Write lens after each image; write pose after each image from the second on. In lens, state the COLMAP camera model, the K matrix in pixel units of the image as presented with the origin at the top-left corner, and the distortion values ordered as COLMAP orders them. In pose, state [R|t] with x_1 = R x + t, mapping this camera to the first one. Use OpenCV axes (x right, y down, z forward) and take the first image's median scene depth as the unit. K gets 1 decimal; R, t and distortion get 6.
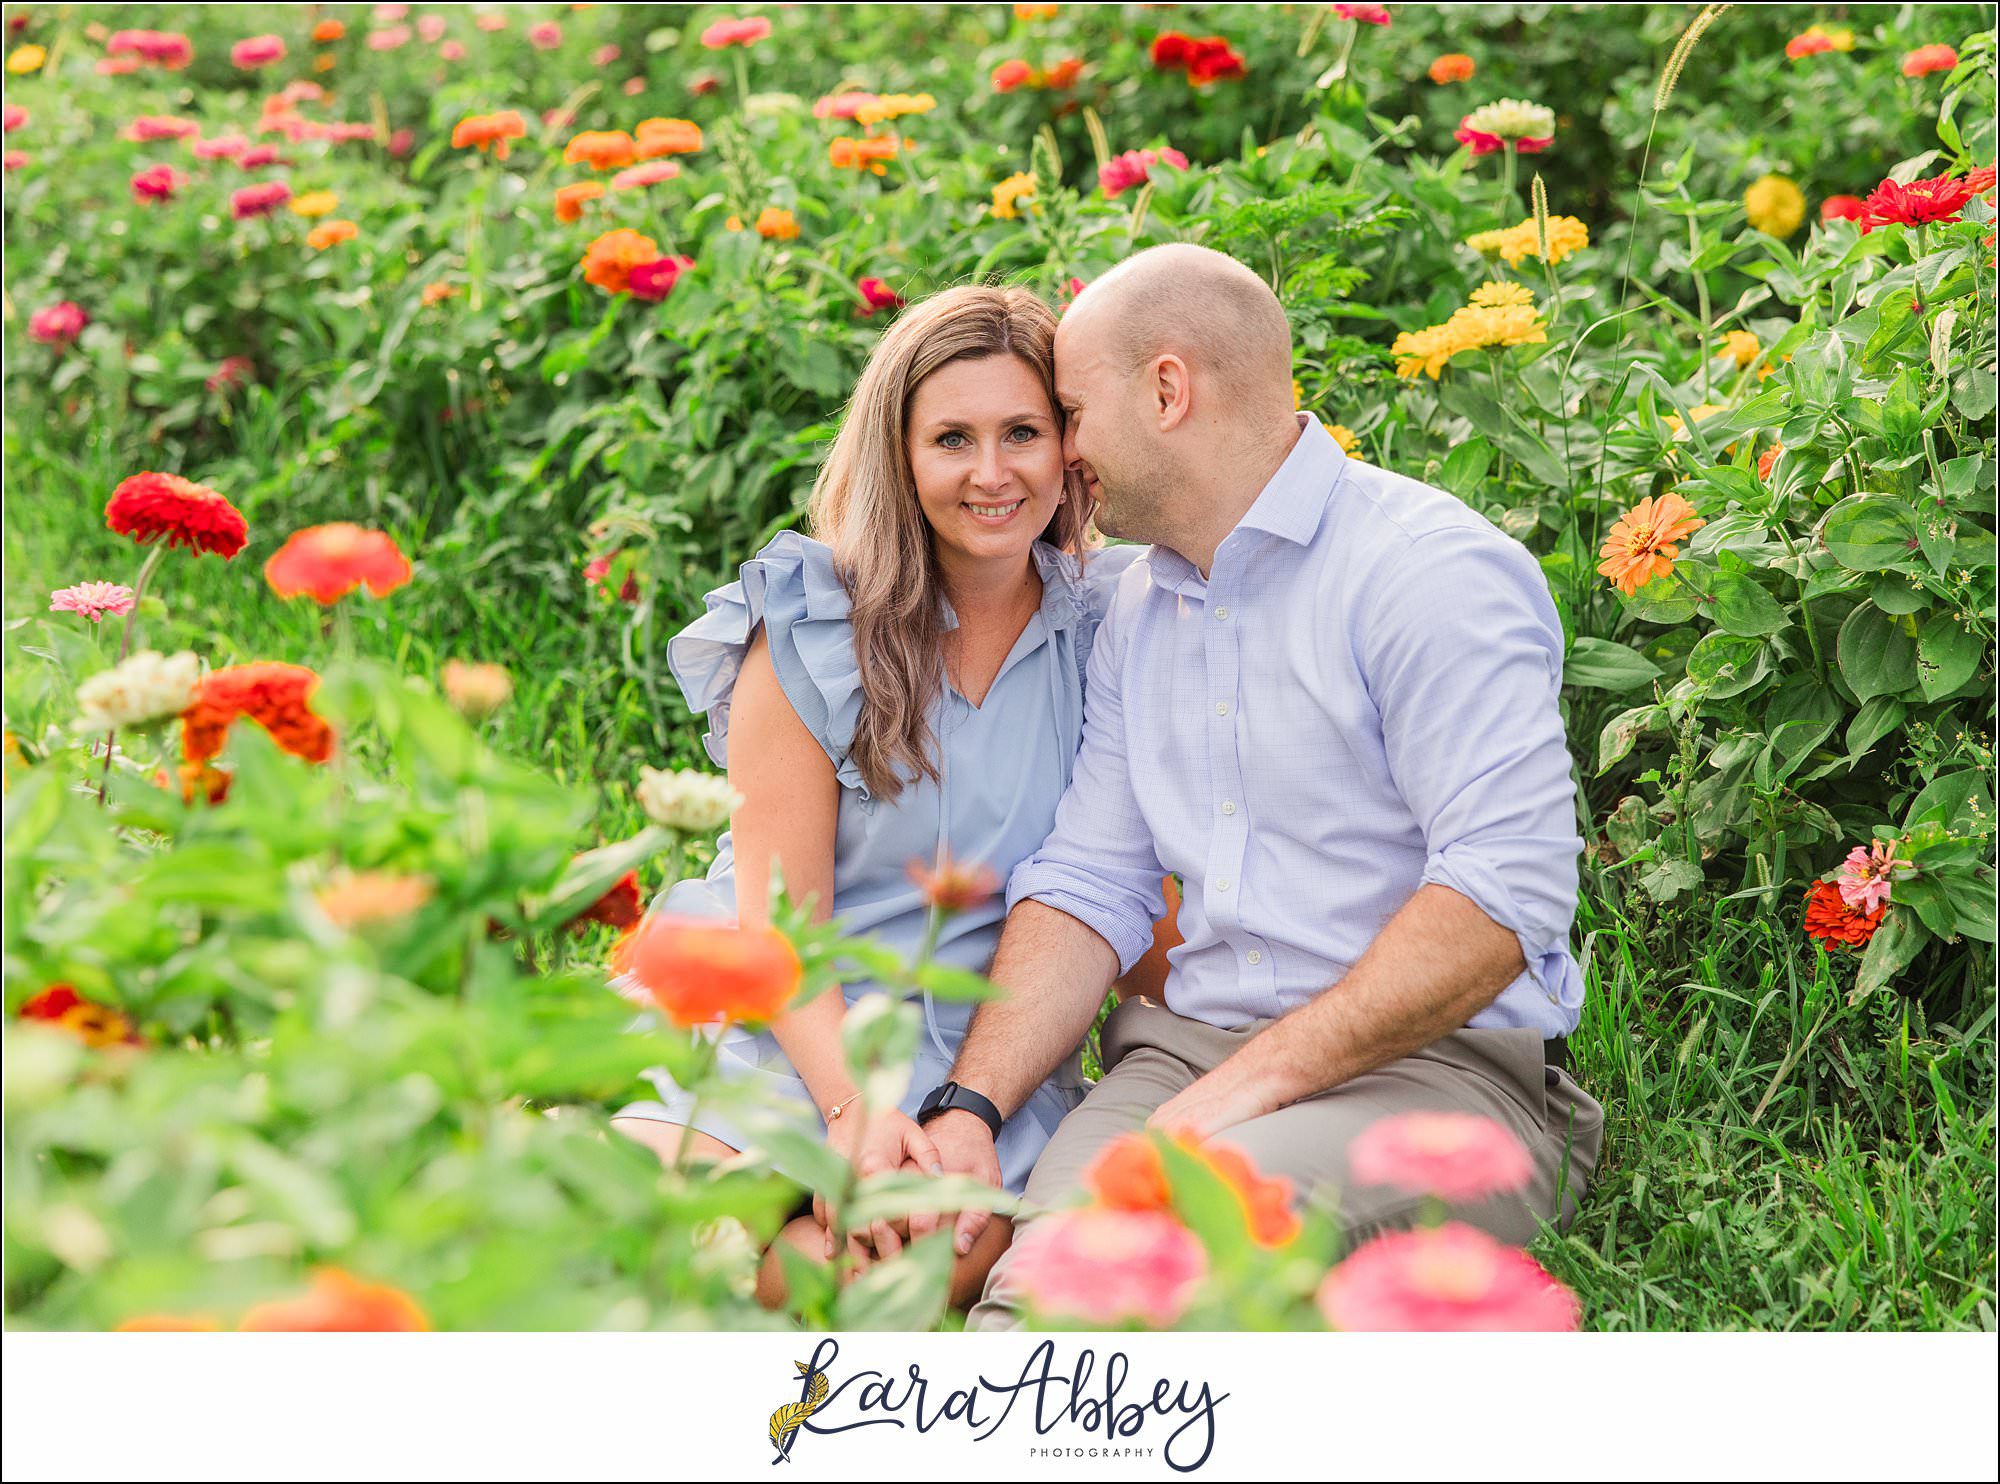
lens RADIAL K [[4206.3, 0, 902.3], [0, 4206.3, 744.1], [0, 0, 1]] dist [-0.012339, 0.201598]
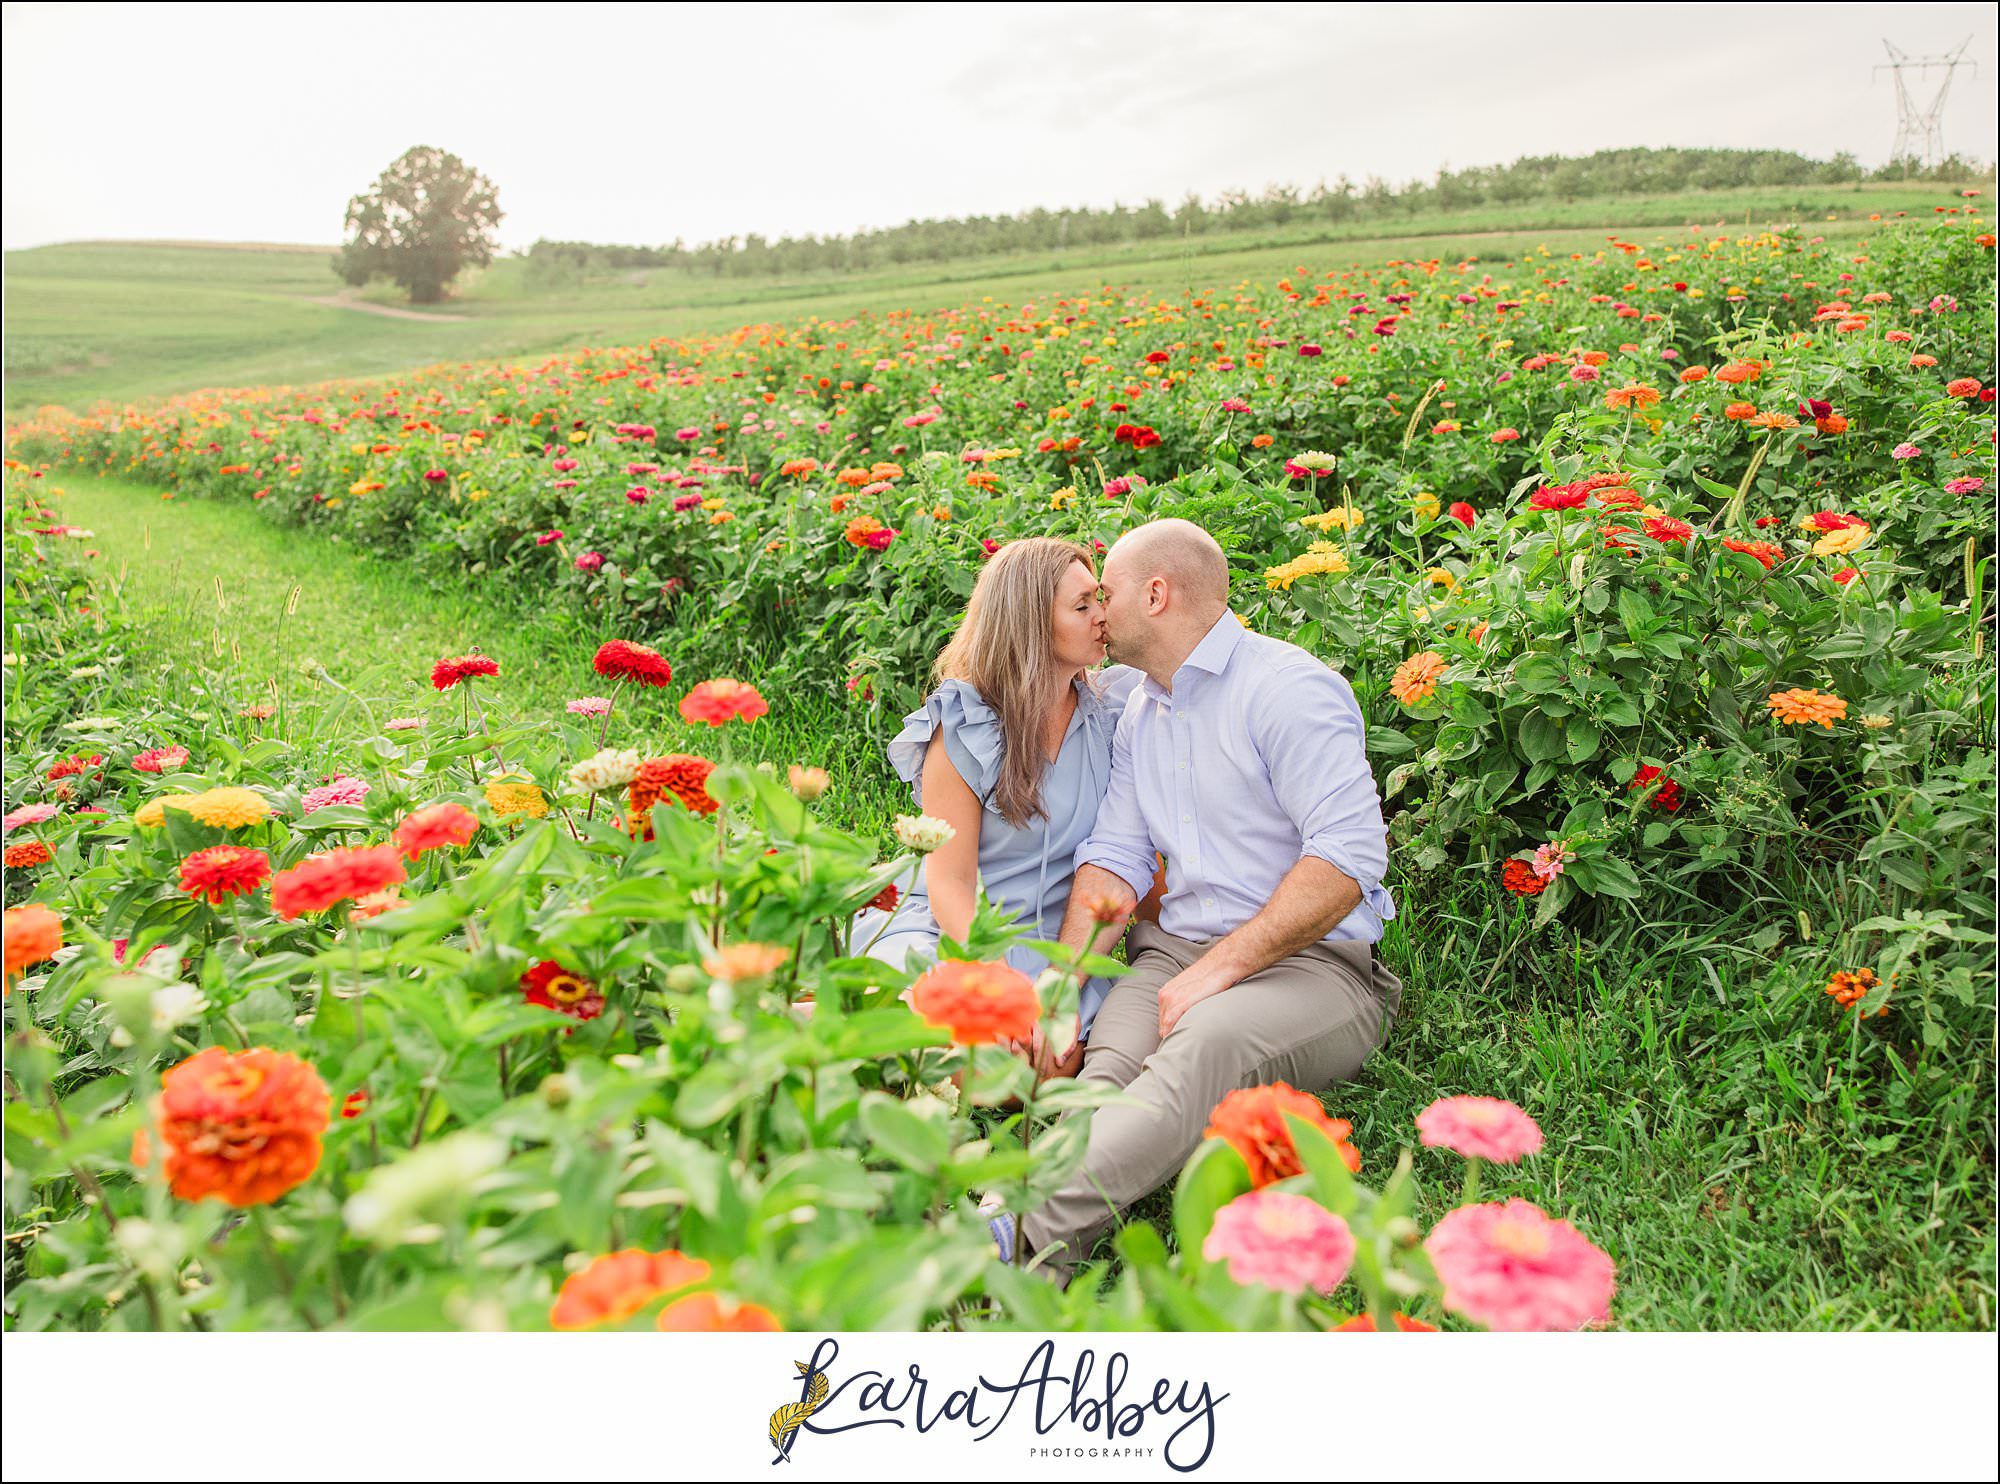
lens RADIAL K [[3068.2, 0, 1000.0], [0, 3068.2, 742.0], [0, 0, 1]] dist [-0.024160, -0.022570]
pose [[0.999074, 0.005805, -0.042637, 0.059452], [-0.007310, 0.999352, -0.035243, 0.036567], [0.042404, 0.035522, 0.998469, -0.446869]]
